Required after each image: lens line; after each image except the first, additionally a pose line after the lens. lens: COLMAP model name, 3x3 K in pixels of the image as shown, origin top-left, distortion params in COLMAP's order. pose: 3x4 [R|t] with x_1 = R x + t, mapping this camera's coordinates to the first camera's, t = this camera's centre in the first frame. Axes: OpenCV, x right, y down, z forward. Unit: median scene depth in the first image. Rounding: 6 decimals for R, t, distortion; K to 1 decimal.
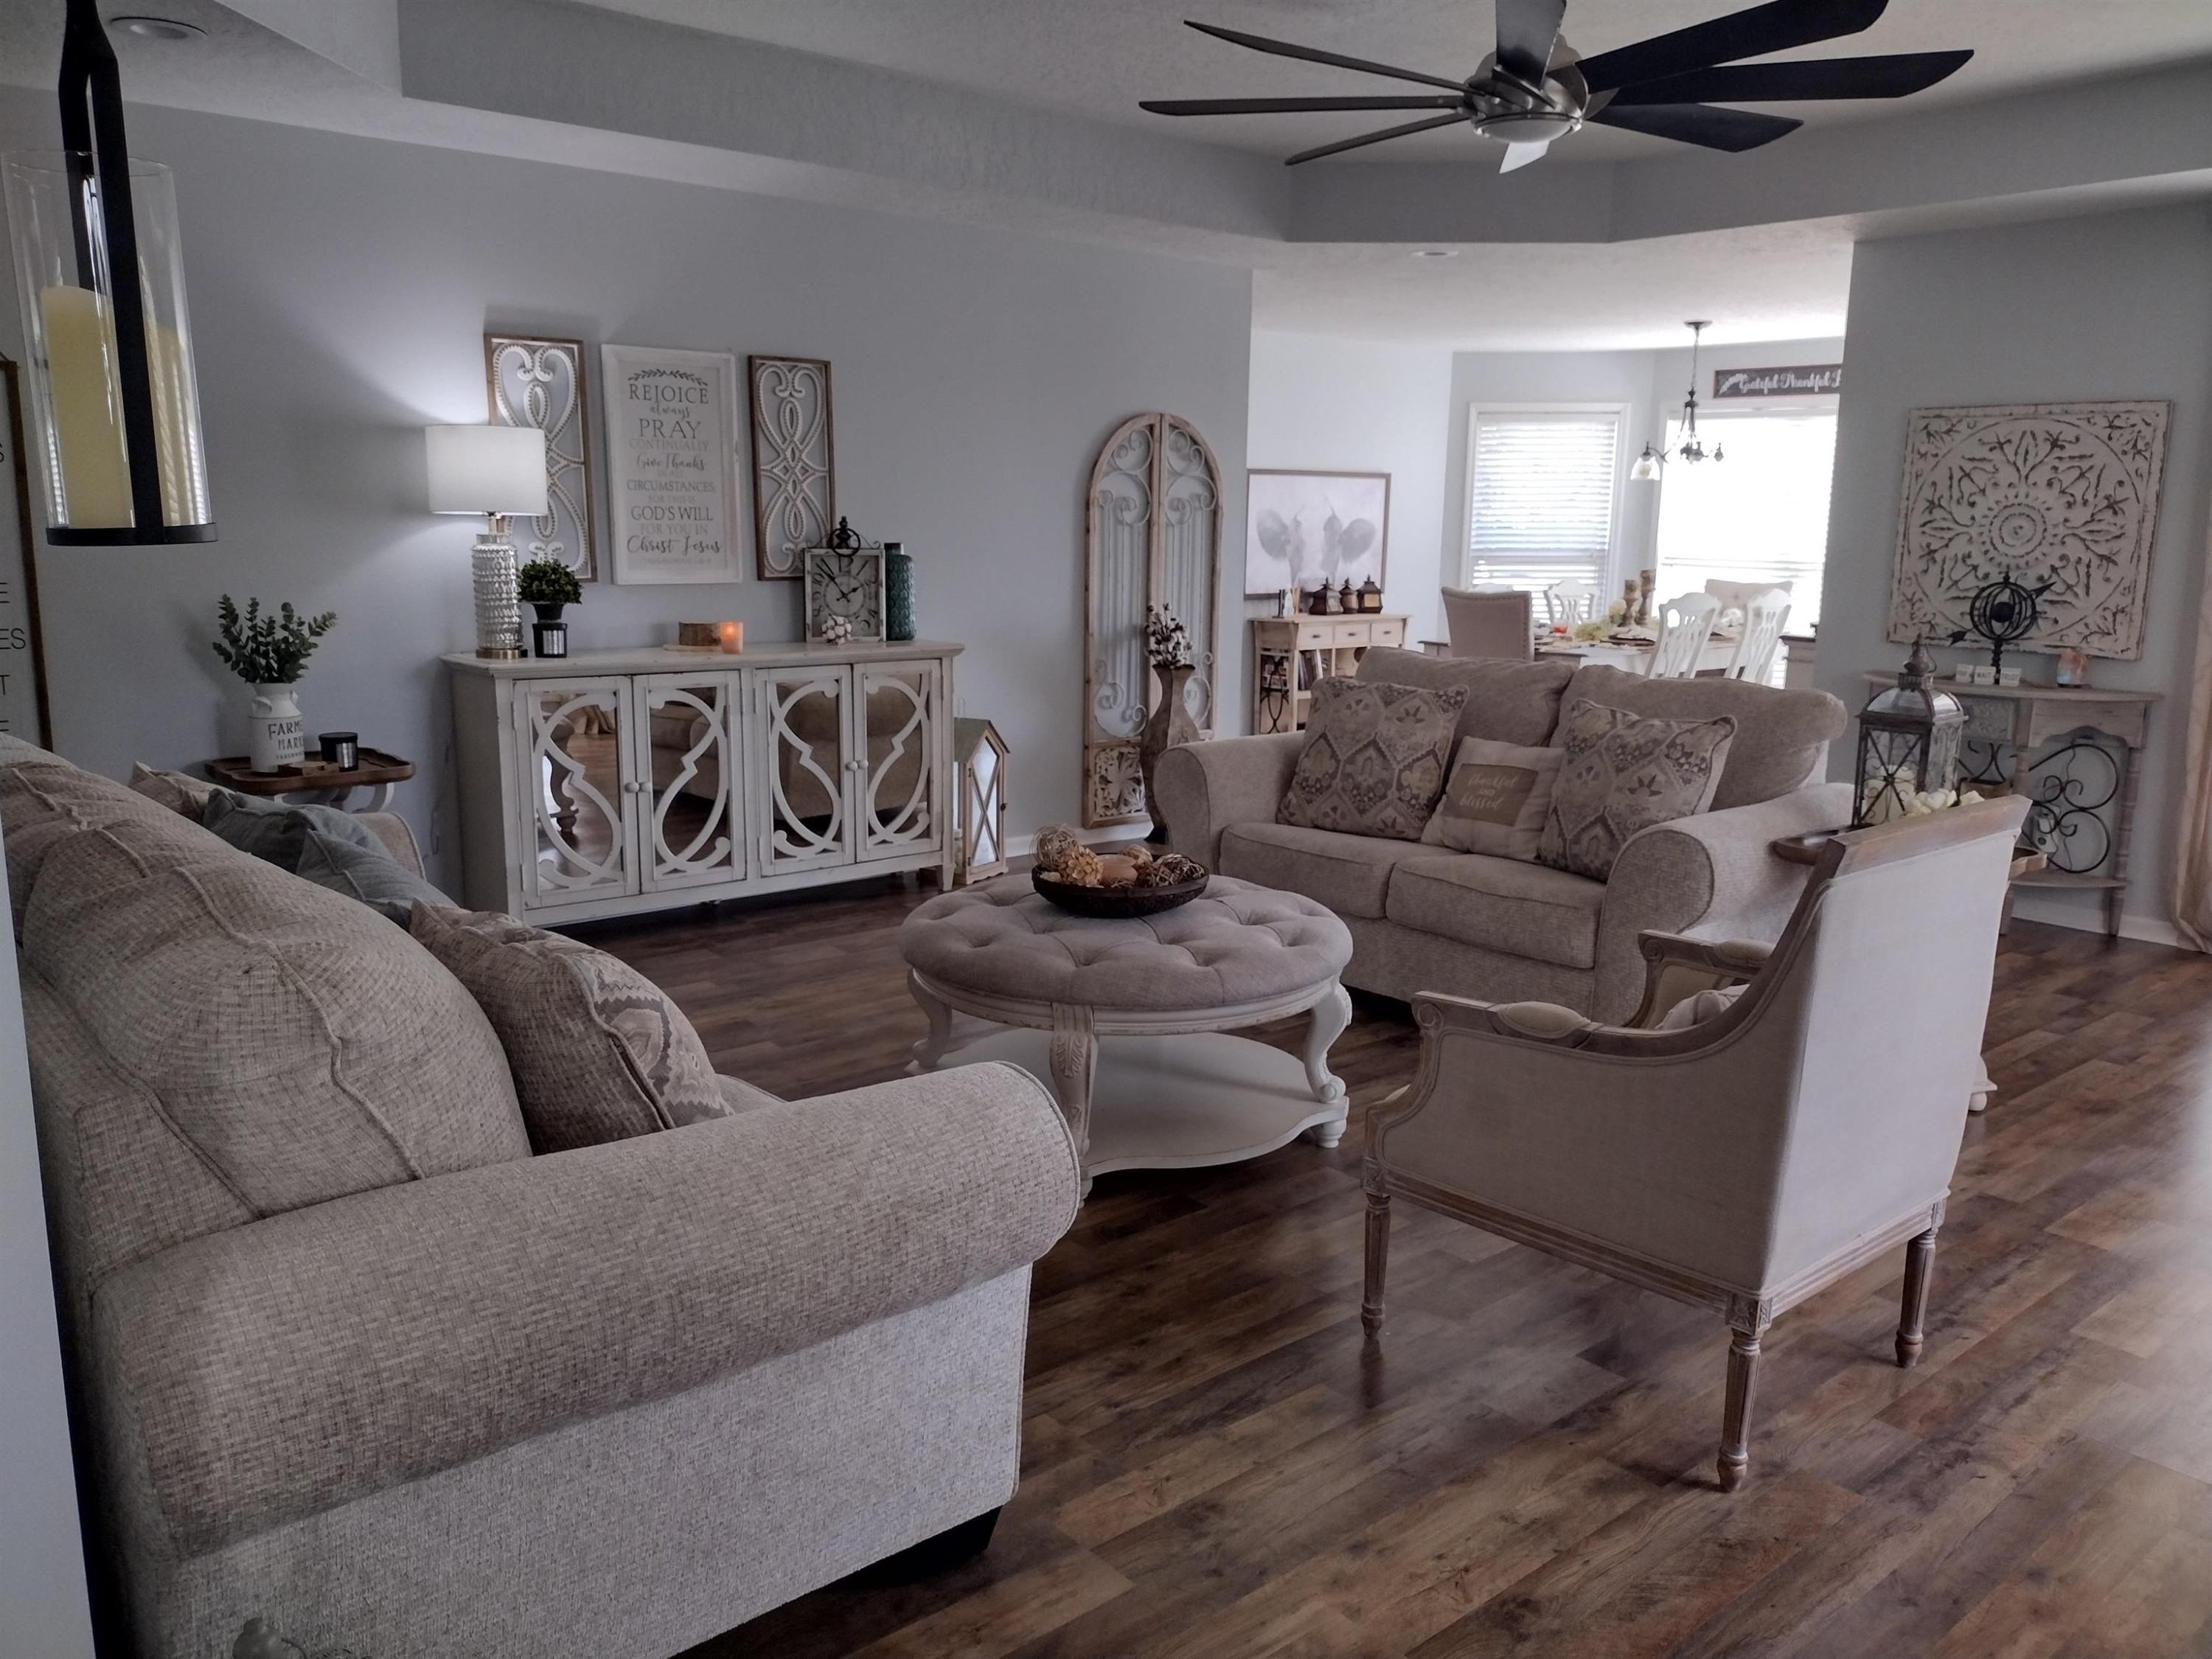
lens RADIAL K [[1713.8, 0, 1106.0], [0, 1713.8, 829.5], [0, 0, 1]] dist [0.067415, -0.115752]
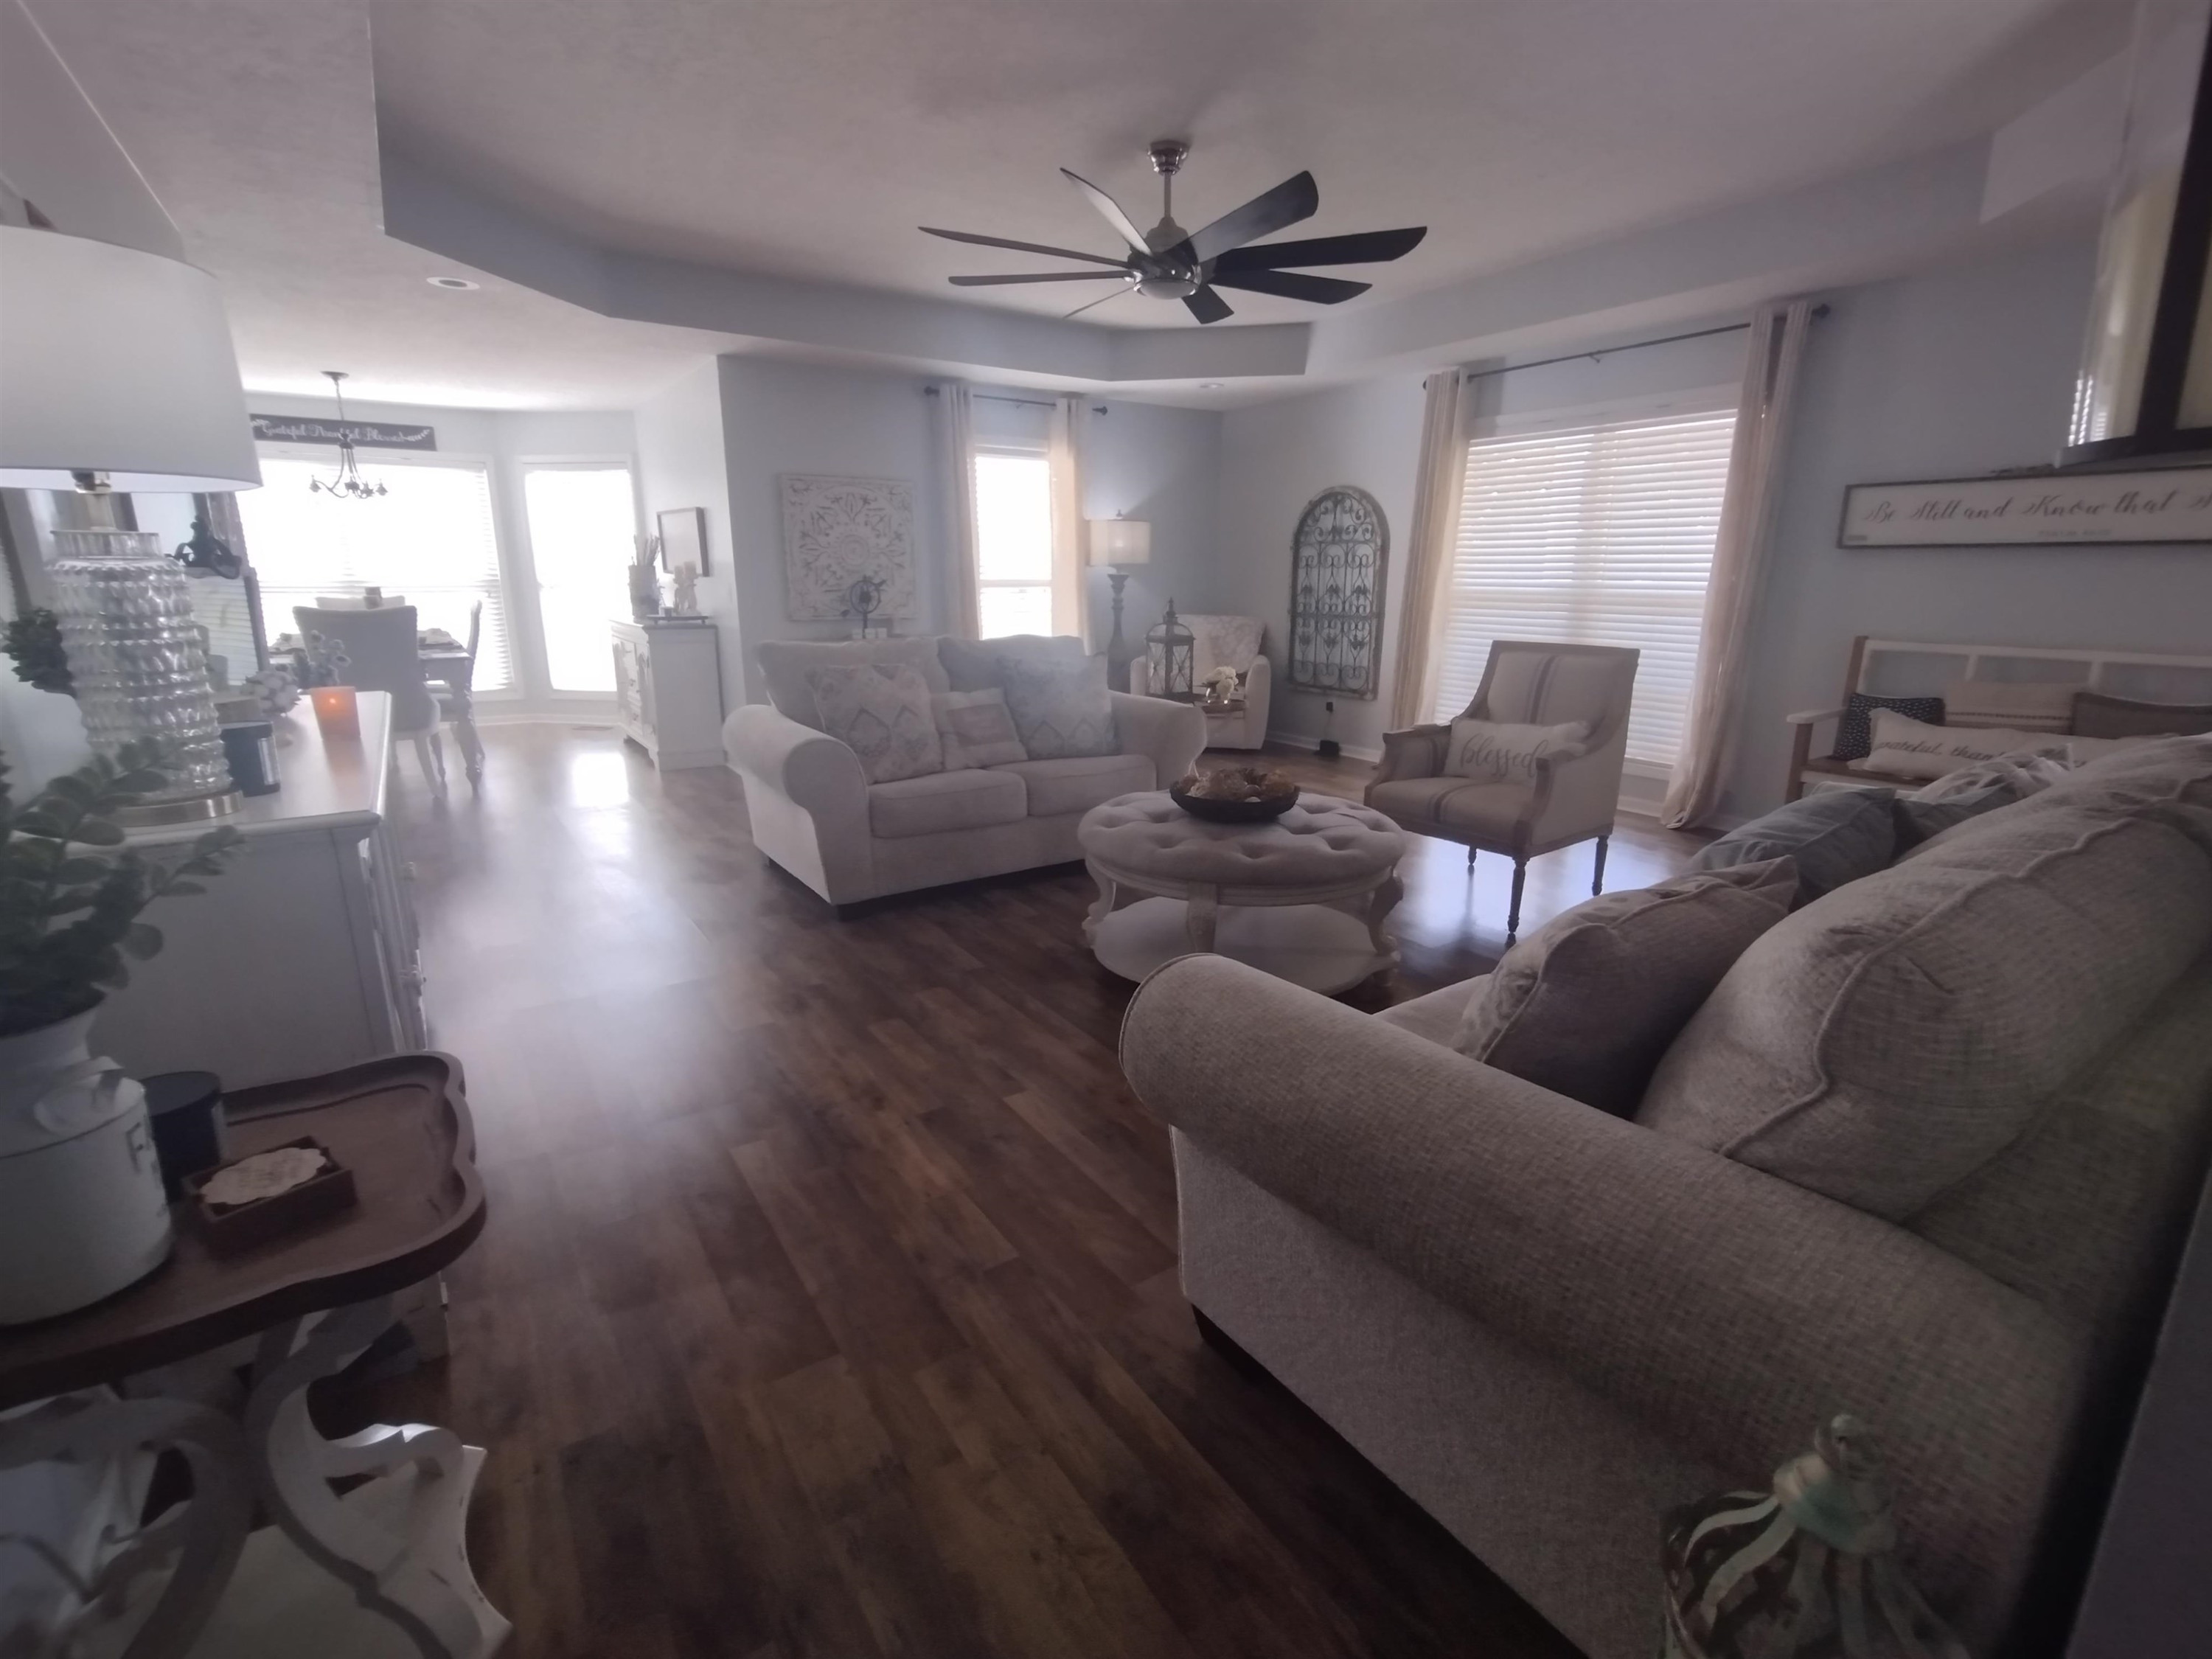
lens RADIAL K [[1025.1, 0, 1106.0], [0, 1025.1, 829.5], [0, 0, 1]] dist [-0.001863, -0.000101]
pose [[0.114890, -0.259568, 0.958866, -0.504539], [0.176492, 0.955235, 0.237438, -0.102187], [-0.977574, 0.141953, 0.155559, 0.616529]]
